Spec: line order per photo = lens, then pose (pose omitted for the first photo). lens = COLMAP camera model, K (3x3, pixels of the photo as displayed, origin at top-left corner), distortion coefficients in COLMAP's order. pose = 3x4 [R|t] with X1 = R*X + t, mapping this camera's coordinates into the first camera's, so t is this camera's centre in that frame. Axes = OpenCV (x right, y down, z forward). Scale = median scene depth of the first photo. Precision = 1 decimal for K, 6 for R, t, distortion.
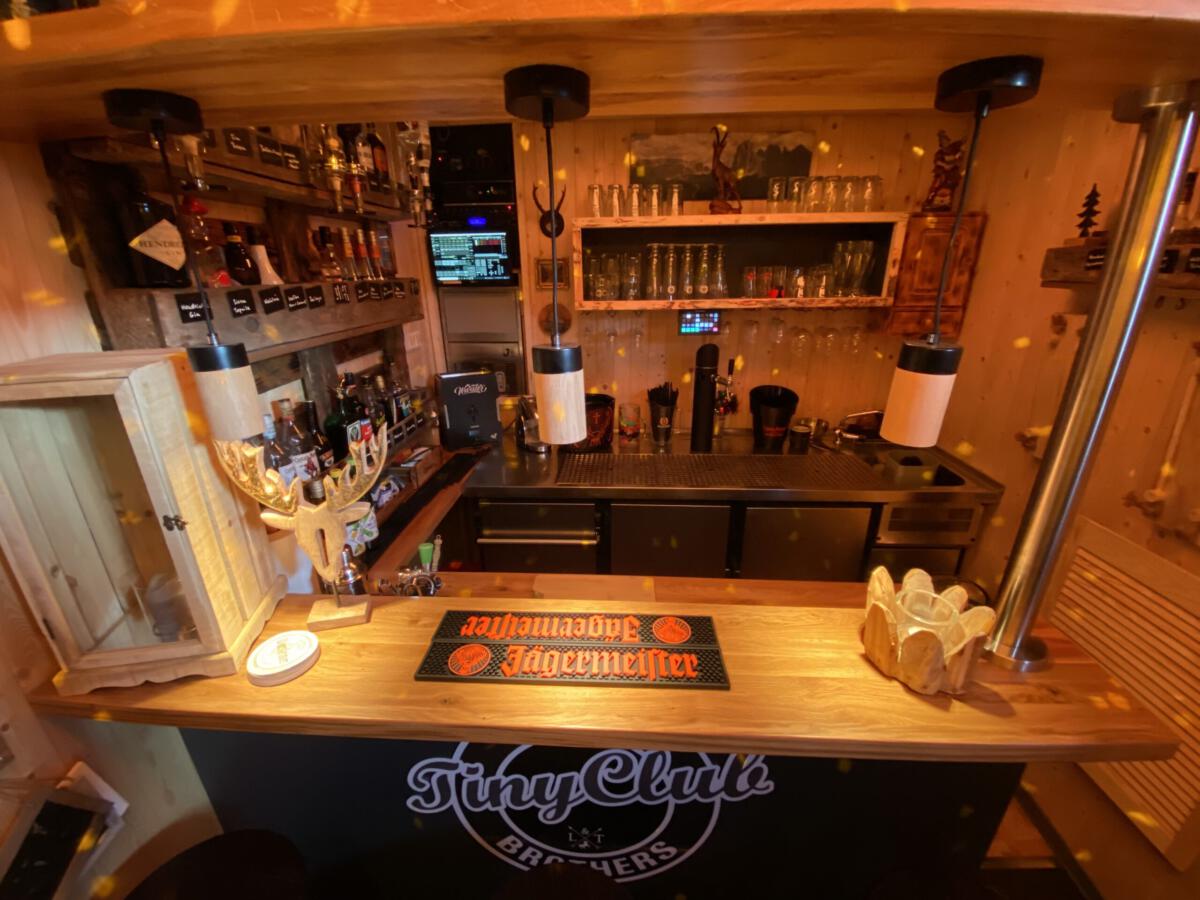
lens RADIAL K [[487.5, 0, 594.4], [0, 487.5, 451.1], [0, 0, 1]] dist [0.061173, -0.049550]
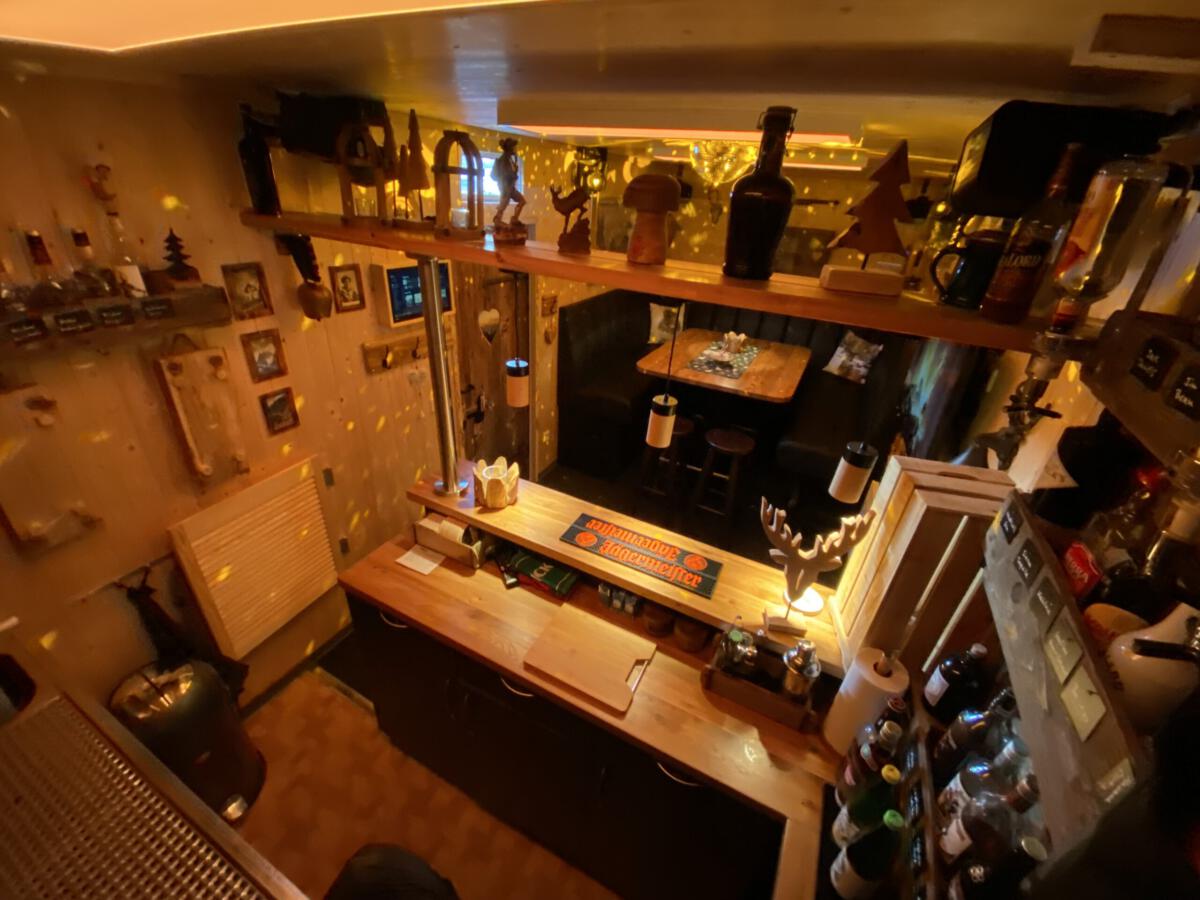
lens RADIAL K [[487.5, 0, 594.4], [0, 487.5, 451.1], [0, 0, 1]] dist [0.061173, -0.049550]
pose [[-0.913804, -0.240311, 0.327435, -0.238215], [0.081690, 0.680961, 0.727750, -0.631369], [-0.397857, 0.691768, -0.602633, 1.093359]]
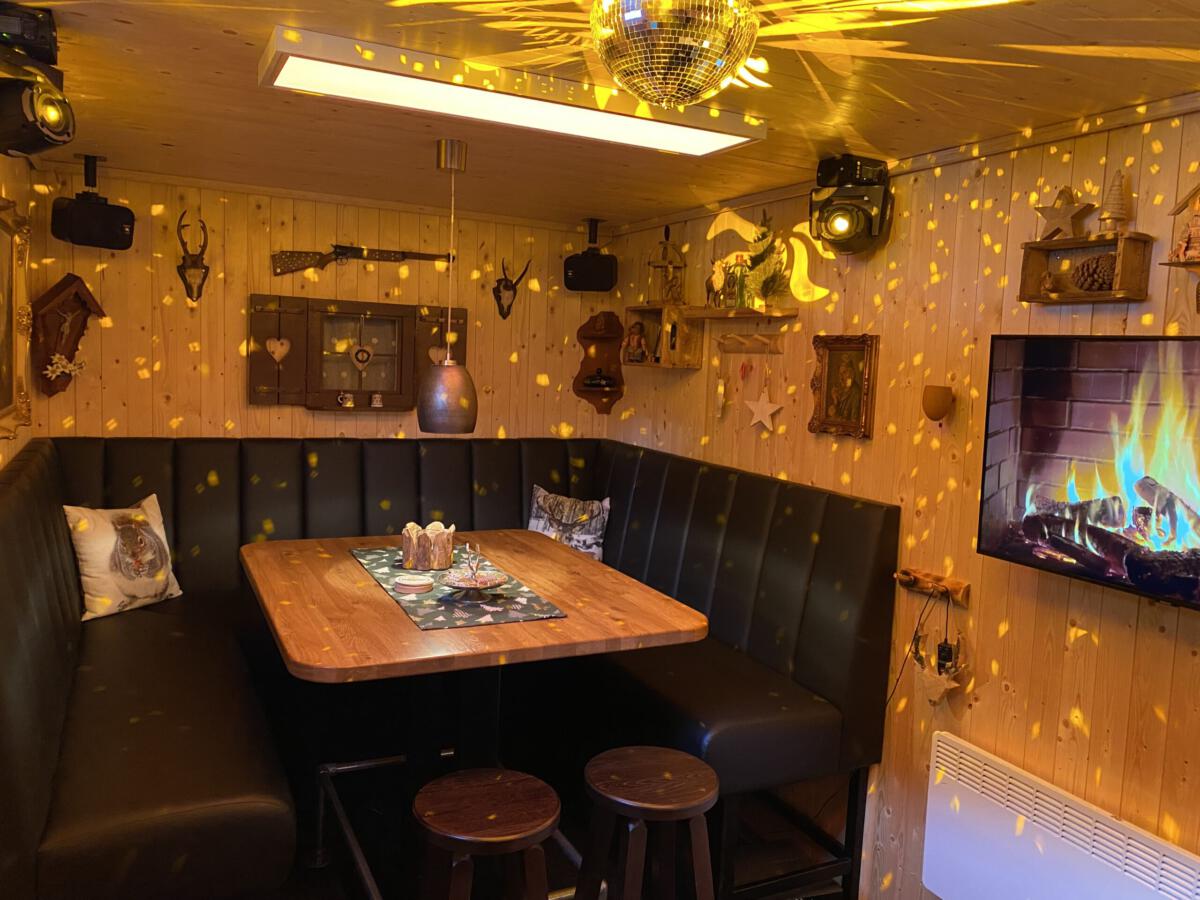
lens RADIAL K [[921.4, 0, 600.0], [0, 921.4, 450.0], [0, 0, 1]] dist [0.086571, -0.165335]
pose [[-0.871253, 0.015853, -0.490578, 0.551790], [-0.207053, 0.894327, 0.396621, -0.182358], [0.445024, 0.447133, -0.775903, 0.526929]]
